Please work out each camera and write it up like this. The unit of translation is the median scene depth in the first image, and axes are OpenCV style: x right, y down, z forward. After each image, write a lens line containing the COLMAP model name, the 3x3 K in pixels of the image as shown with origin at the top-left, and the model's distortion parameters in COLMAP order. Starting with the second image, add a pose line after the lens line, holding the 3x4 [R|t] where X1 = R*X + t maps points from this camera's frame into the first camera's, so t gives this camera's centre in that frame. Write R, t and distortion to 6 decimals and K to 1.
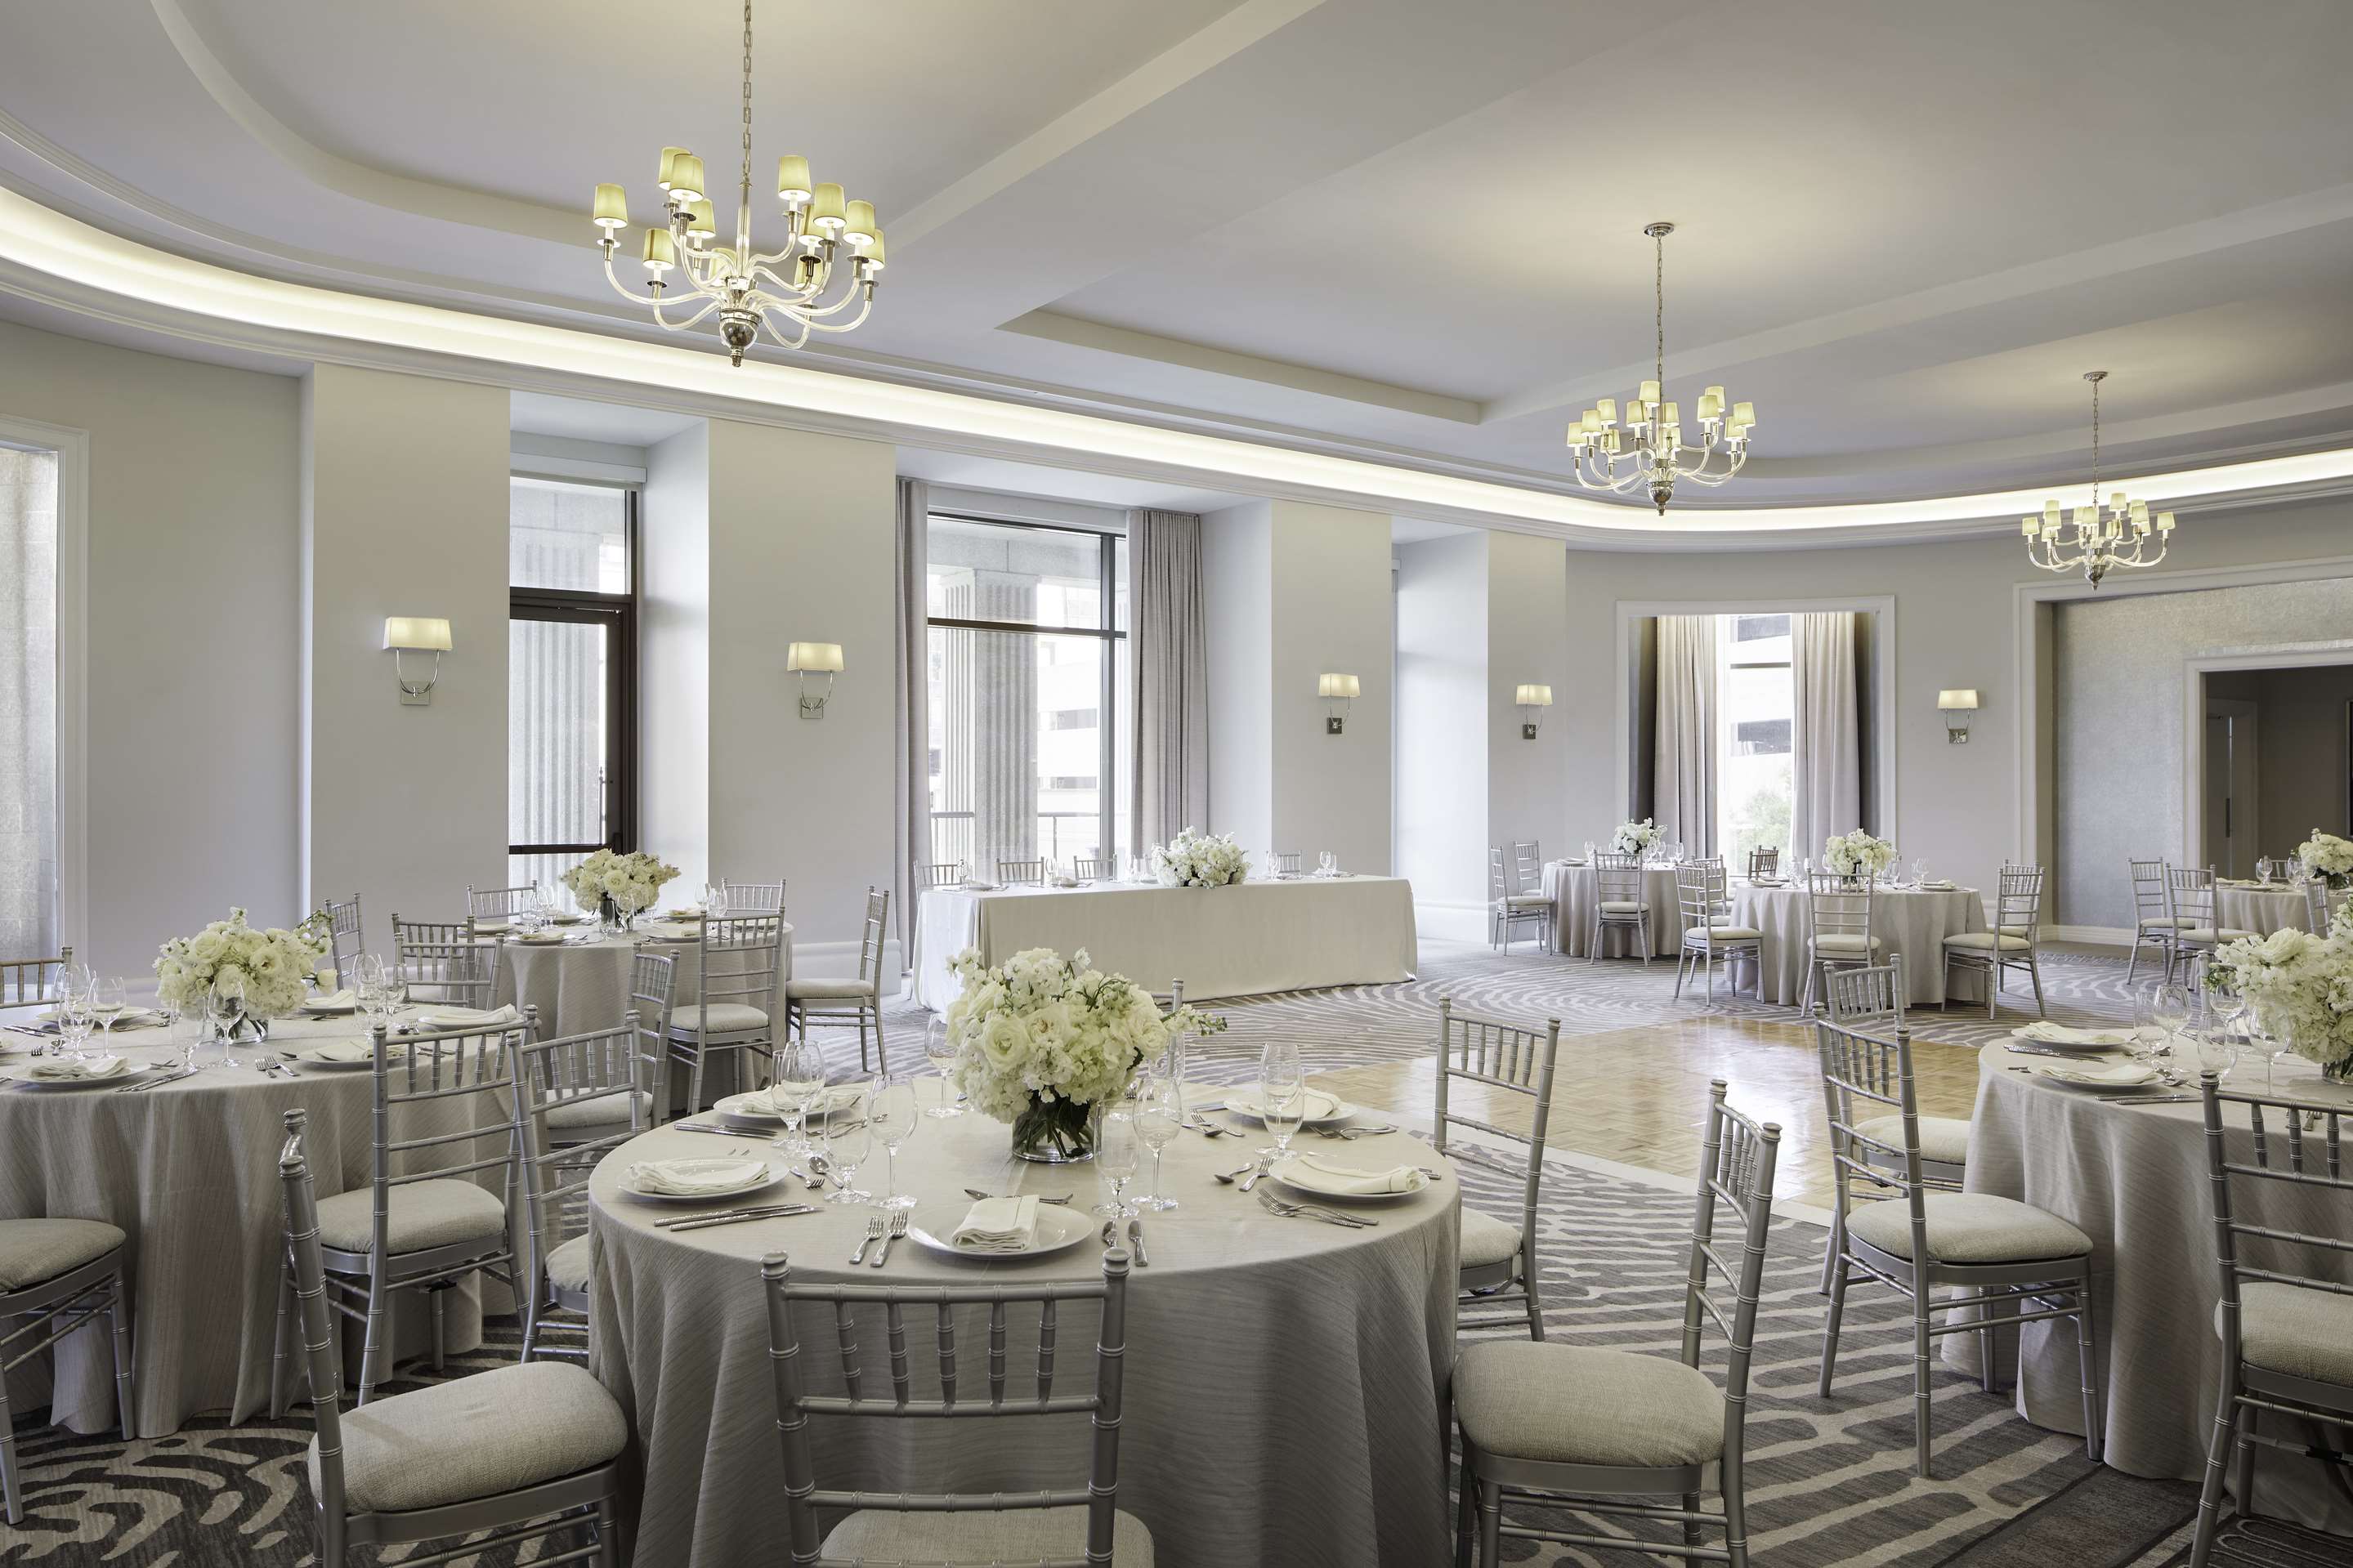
lens RADIAL K [[1584.7, 0, 1176.5], [0, 1584.7, 784.0], [0, 0, 1]] dist [0.002757, 0.000857]
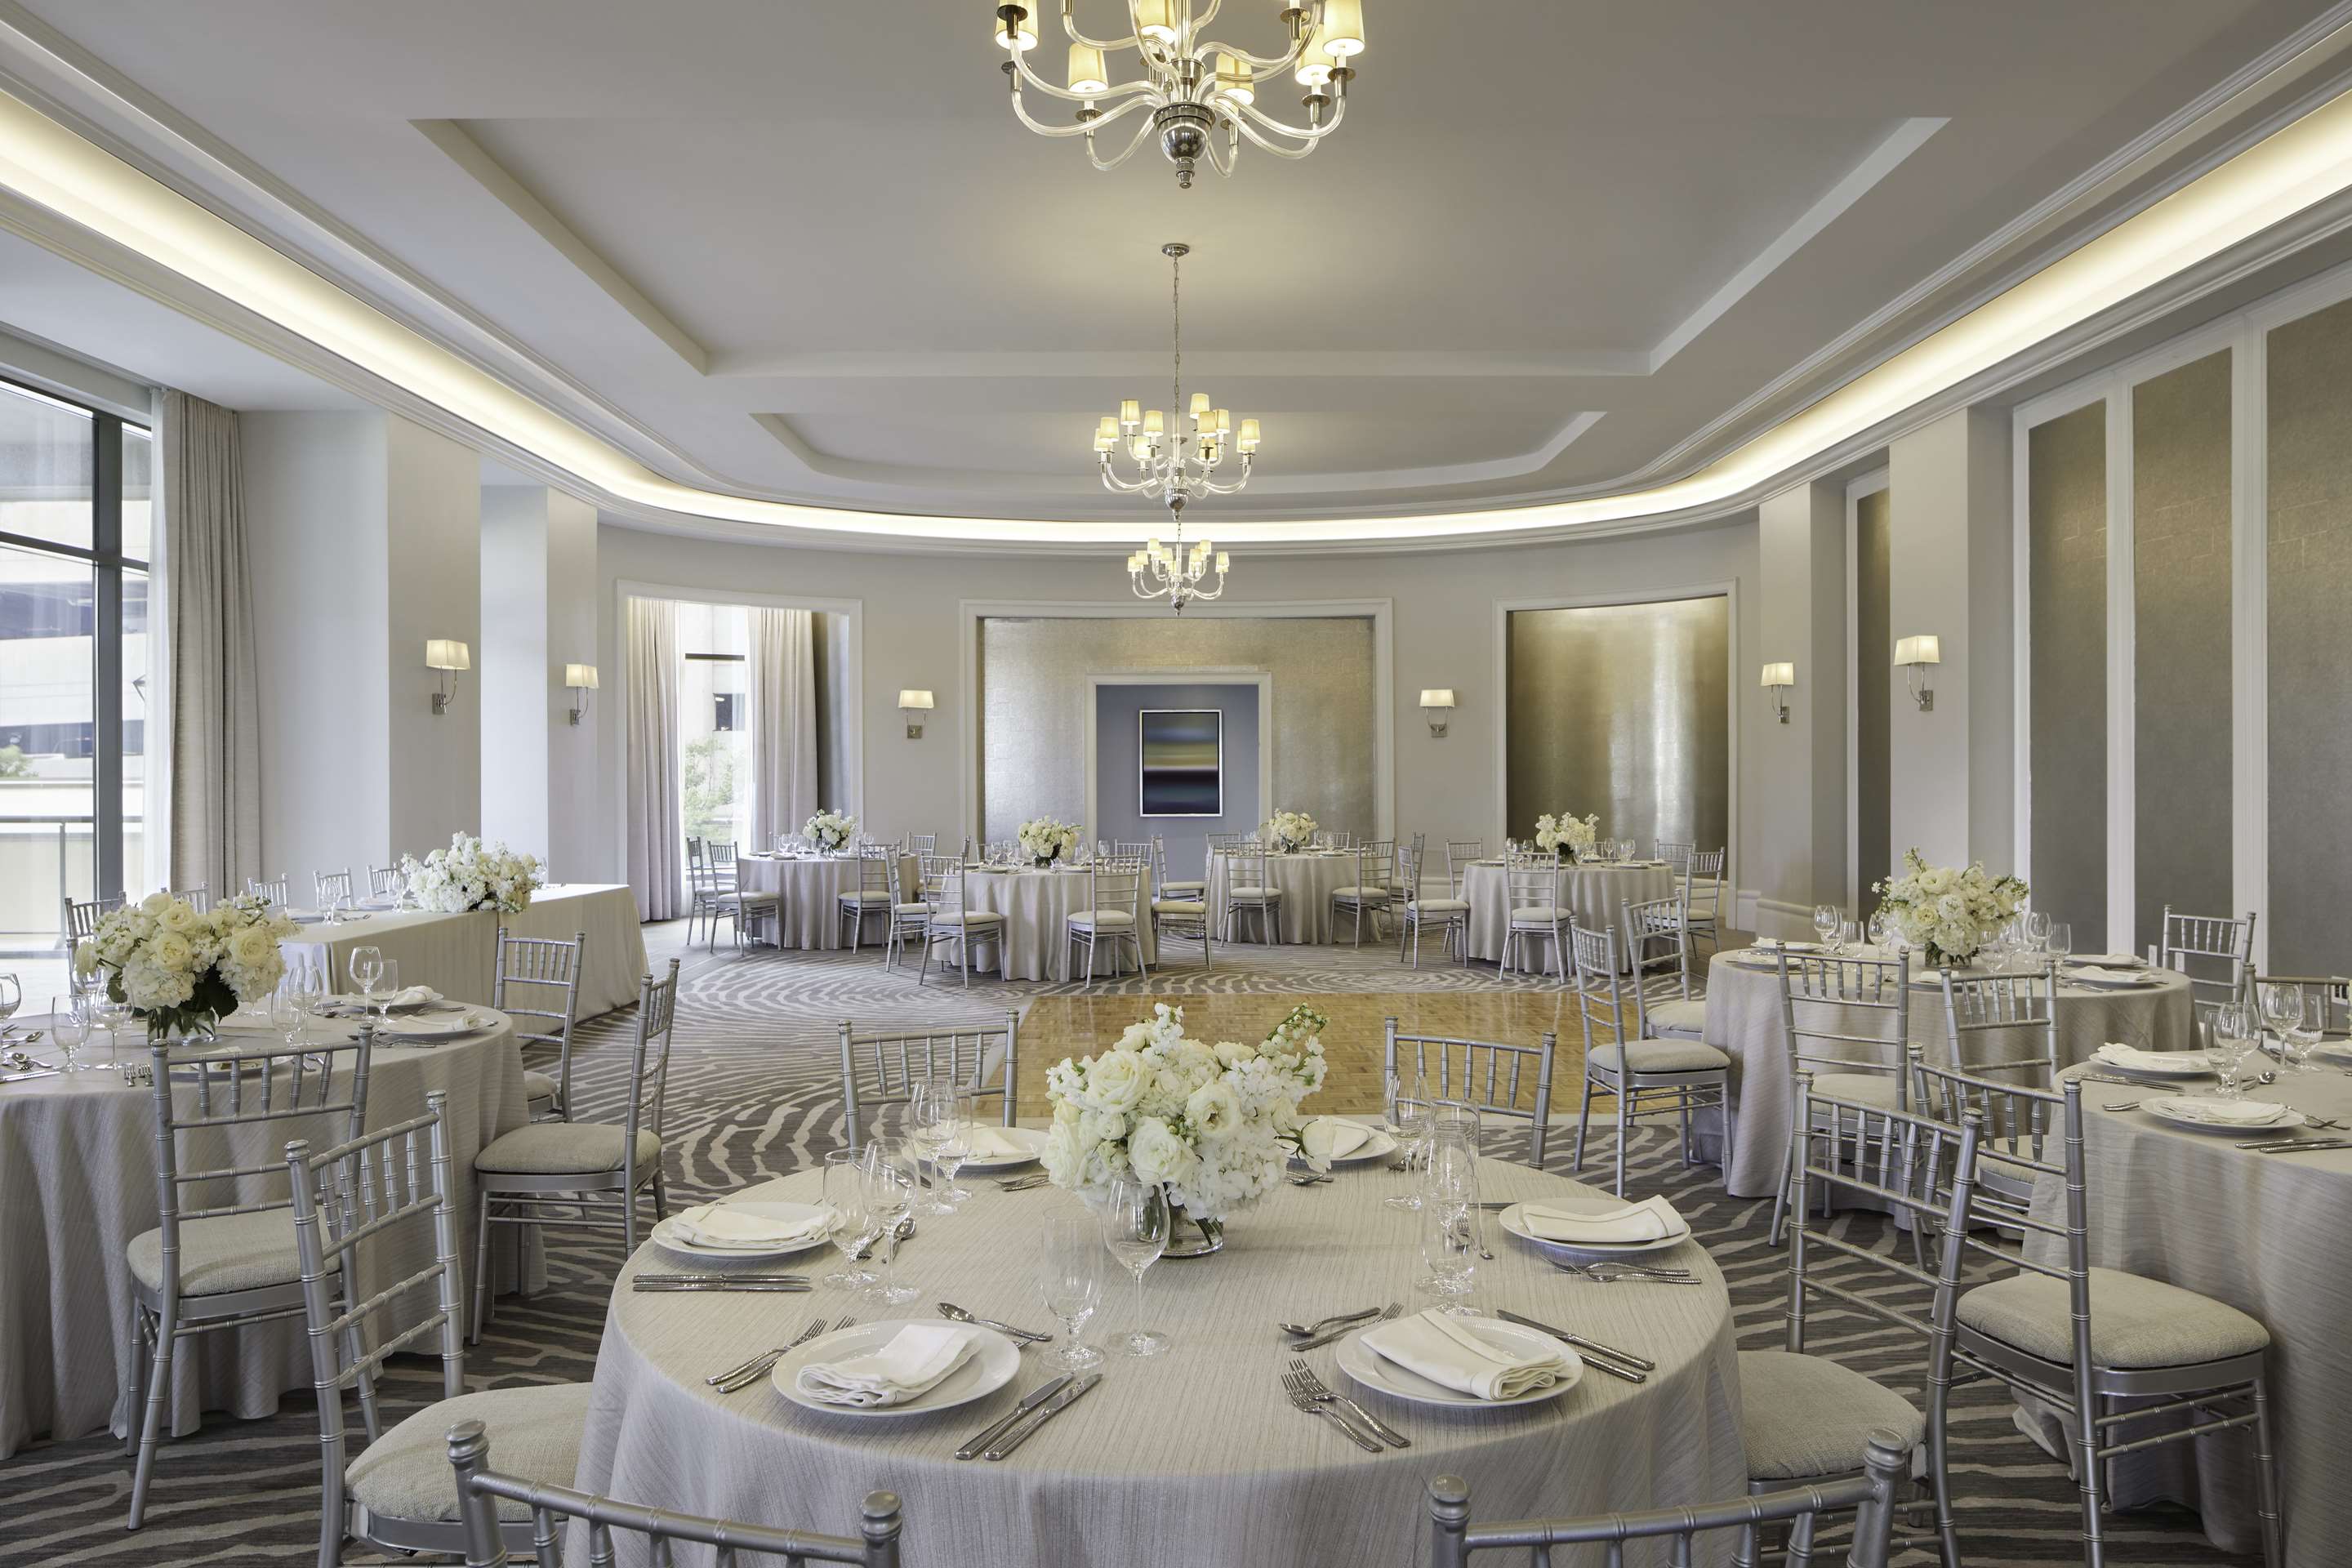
lens RADIAL K [[1584.2, 0, 1176.0], [0, 1584.2, 784.0], [0, 0, 1]] dist [0.002757, 0.000857]
pose [[0.604918, -0.004418, 0.796276, -0.383296], [0.000128, 0.999985, 0.005451, -0.000385], [-0.796288, -0.003195, 0.604909, 0.260089]]
